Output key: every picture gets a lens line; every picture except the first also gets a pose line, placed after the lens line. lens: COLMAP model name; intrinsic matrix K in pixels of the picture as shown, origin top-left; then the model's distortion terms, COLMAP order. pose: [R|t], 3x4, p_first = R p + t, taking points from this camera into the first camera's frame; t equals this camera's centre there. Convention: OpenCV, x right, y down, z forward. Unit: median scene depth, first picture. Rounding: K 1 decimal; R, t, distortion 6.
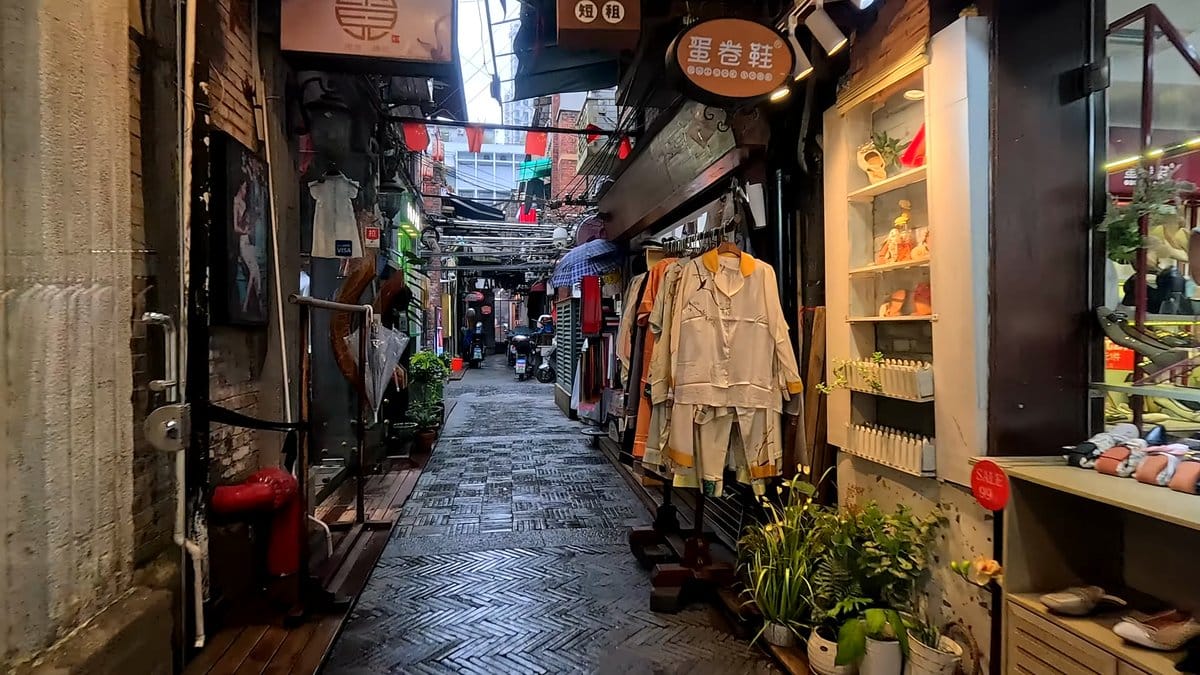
lens RADIAL K [[634.6, 0, 600.0], [0, 634.6, 337.5], [0, 0, 1]] dist [0.021691, -0.000027]
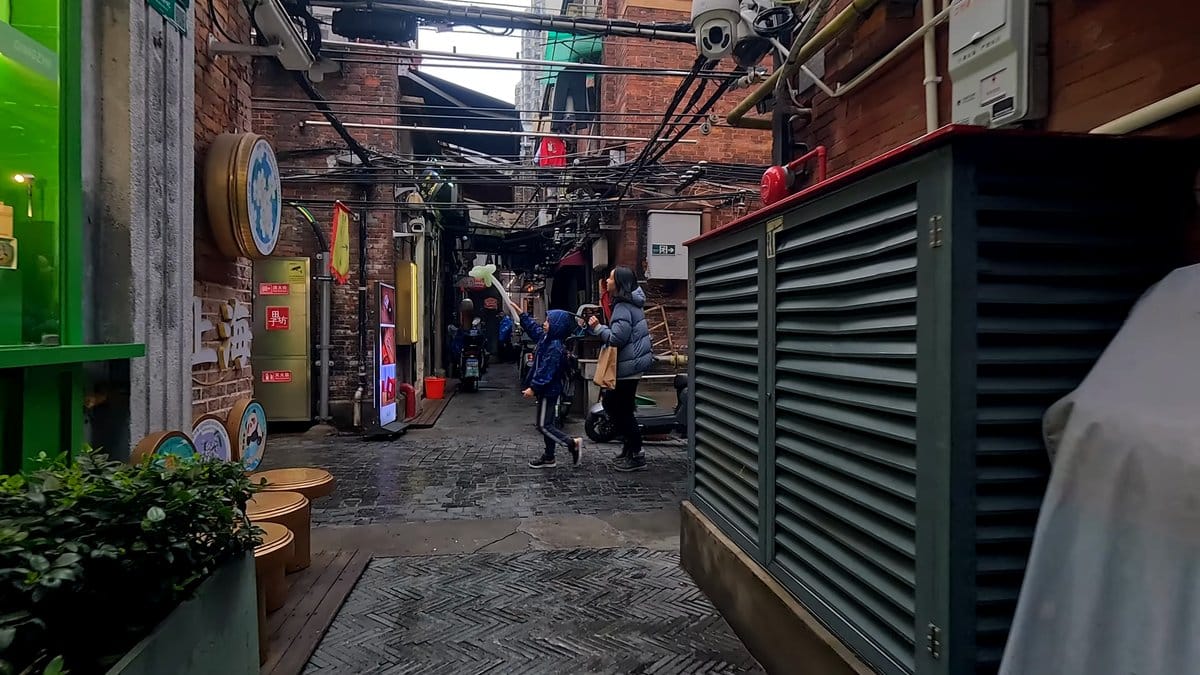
lens RADIAL K [[634.6, 0, 600.0], [0, 634.6, 337.5], [0, 0, 1]] dist [0.021691, -0.000027]
pose [[0.999885, 0.004542, -0.014459, -0.081888], [-0.004556, 0.999989, -0.000944, -0.006511], [0.014454, 0.001010, 0.999895, 0.521809]]
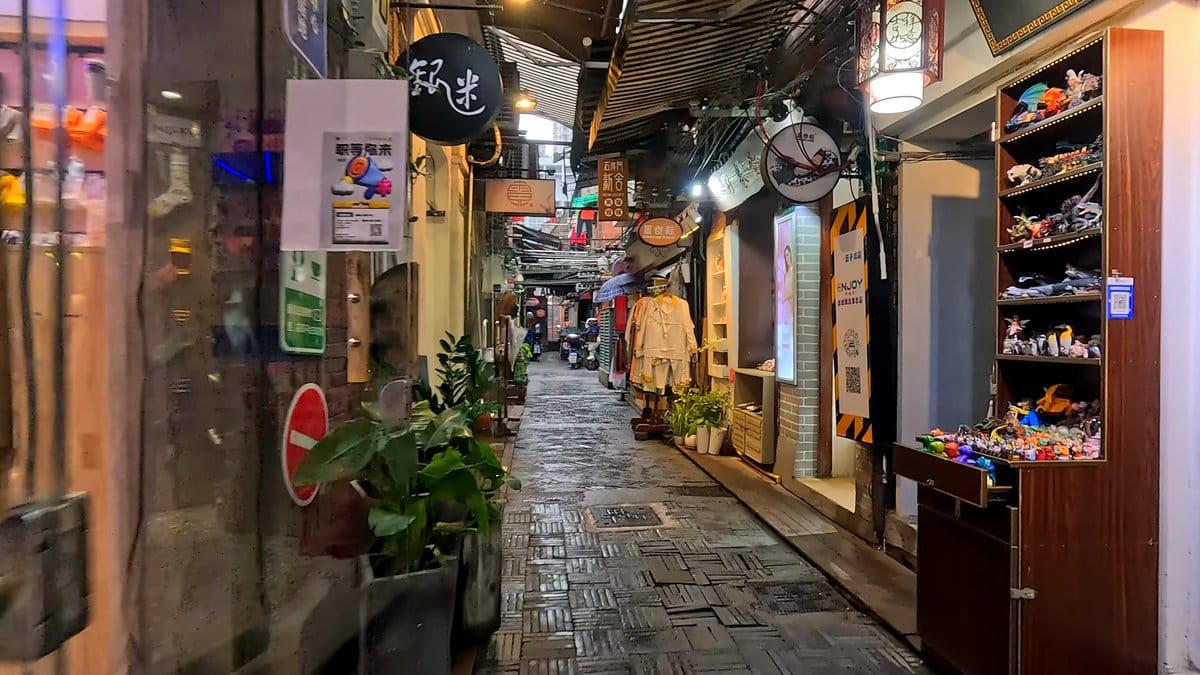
lens RADIAL K [[634.6, 0, 600.0], [0, 634.6, 337.5], [0, 0, 1]] dist [0.021691, -0.000027]
pose [[0.997432, 0.004877, -0.071448, 0.024114], [-0.005088, 0.999983, -0.002769, 0.007266], [0.071433, 0.003126, 0.997441, -0.303043]]
